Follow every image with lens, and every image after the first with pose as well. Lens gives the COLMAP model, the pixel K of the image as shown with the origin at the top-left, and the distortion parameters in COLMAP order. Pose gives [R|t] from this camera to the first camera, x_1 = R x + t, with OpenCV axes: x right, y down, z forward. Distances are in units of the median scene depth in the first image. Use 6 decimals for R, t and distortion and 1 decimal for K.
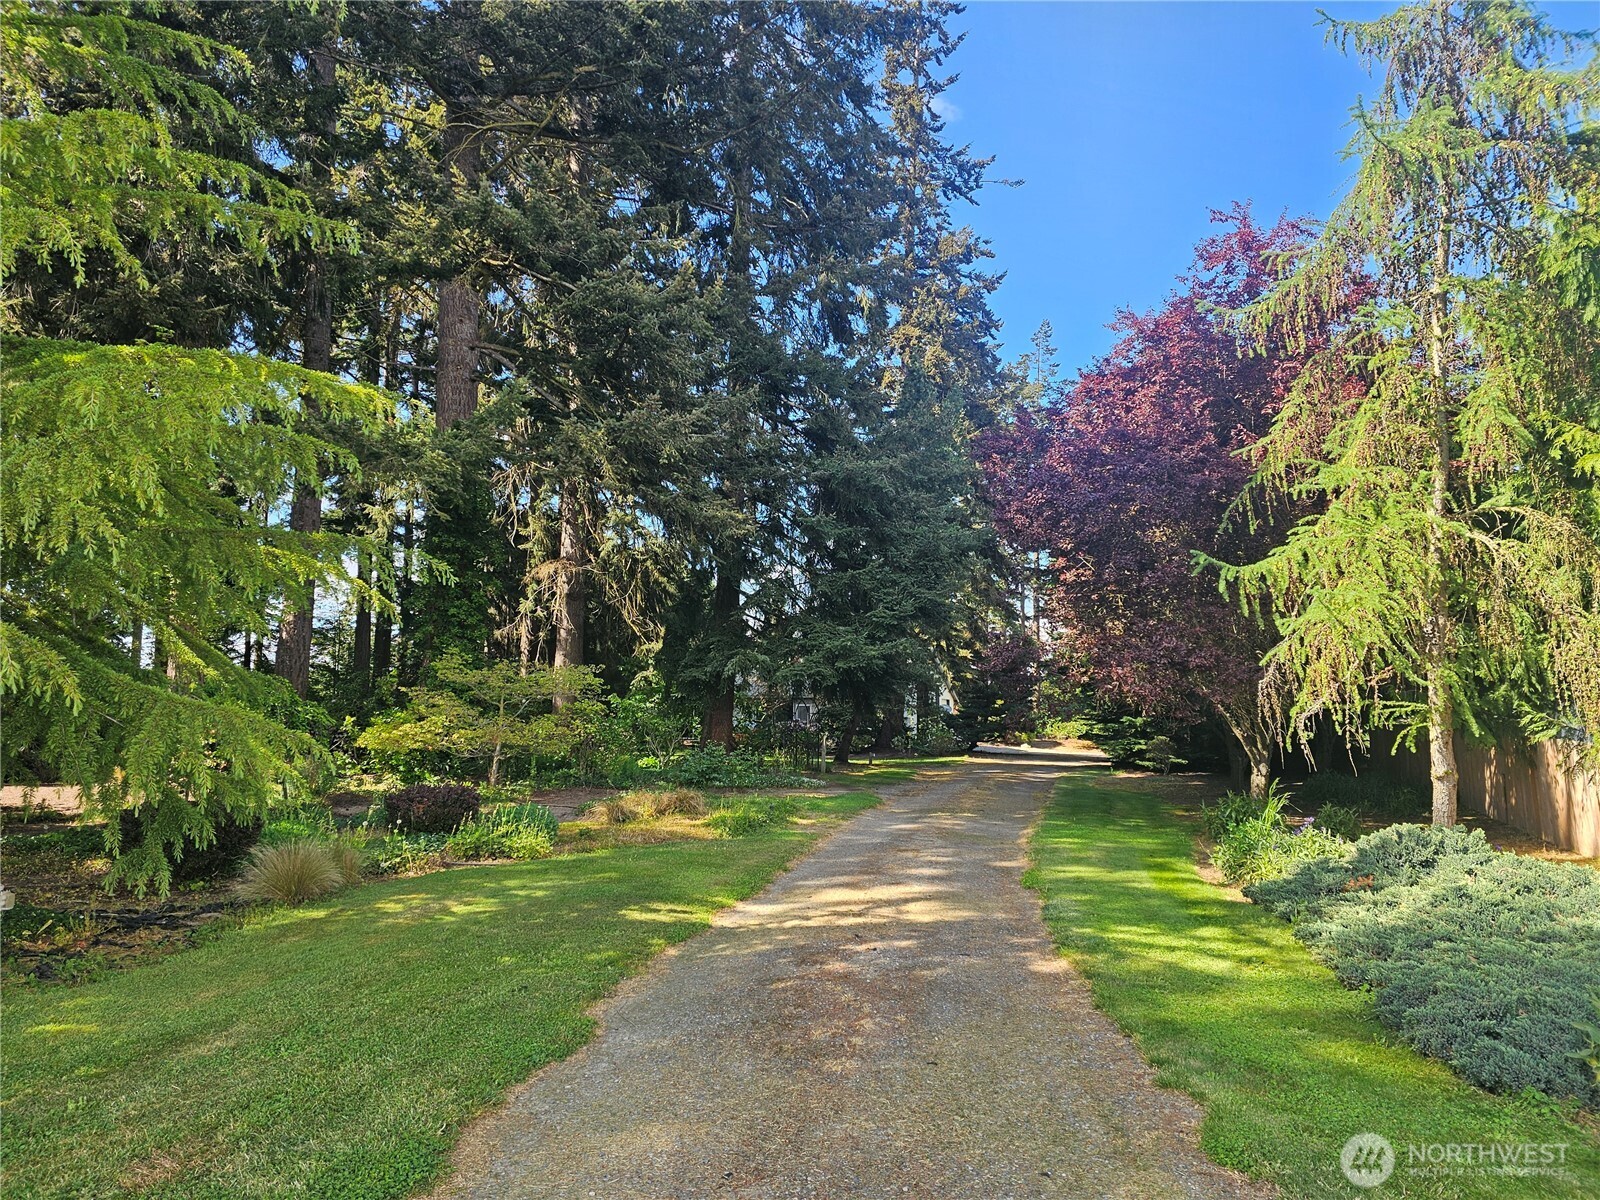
lens RADIAL K [[1046.8, 0, 800.0], [0, 1046.8, 600.0], [0, 0, 1]] dist [-0.003050, -0.023560]
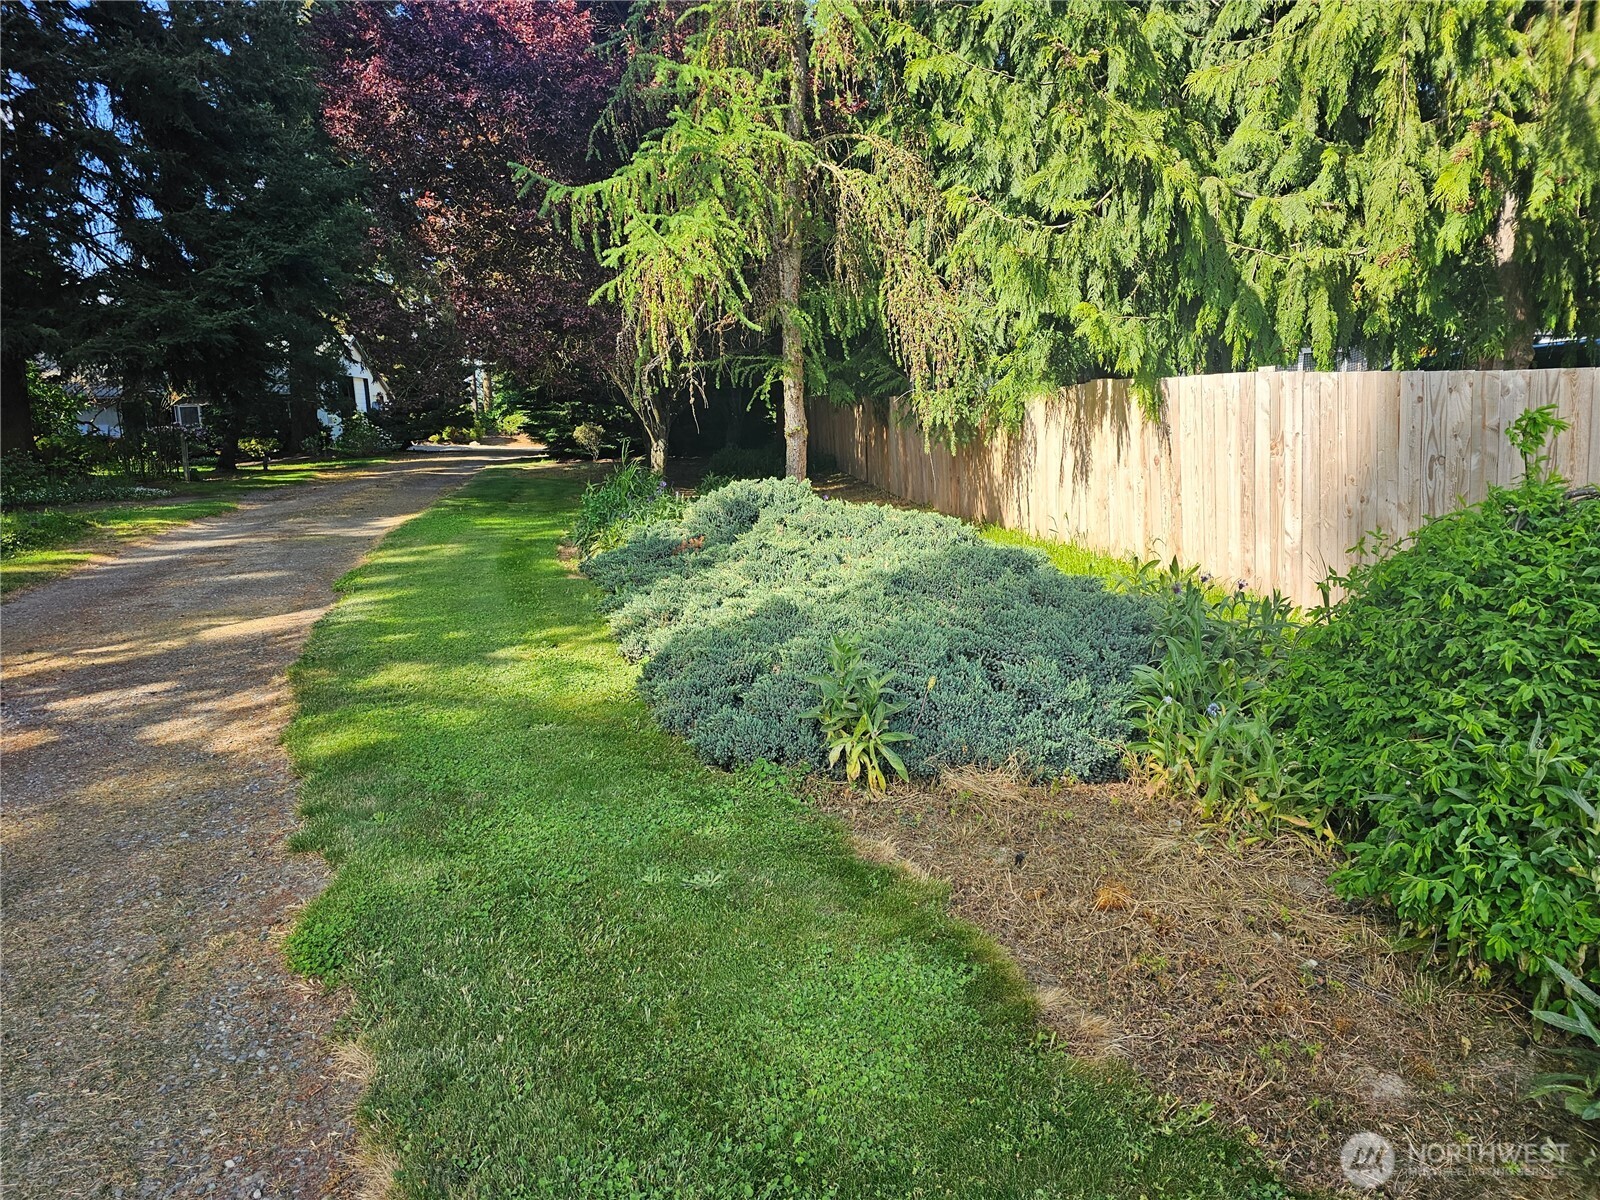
lens RADIAL K [[1077.4, 0, 800.0], [0, 1077.4, 600.0], [0, 0, 1]] dist [0.087638, -0.001569]
pose [[0.875455, -0.125533, 0.466711, 0.139578], [-0.010780, 0.960366, 0.278535, 0.041425], [-0.483179, -0.248876, 0.839404, 0.112697]]
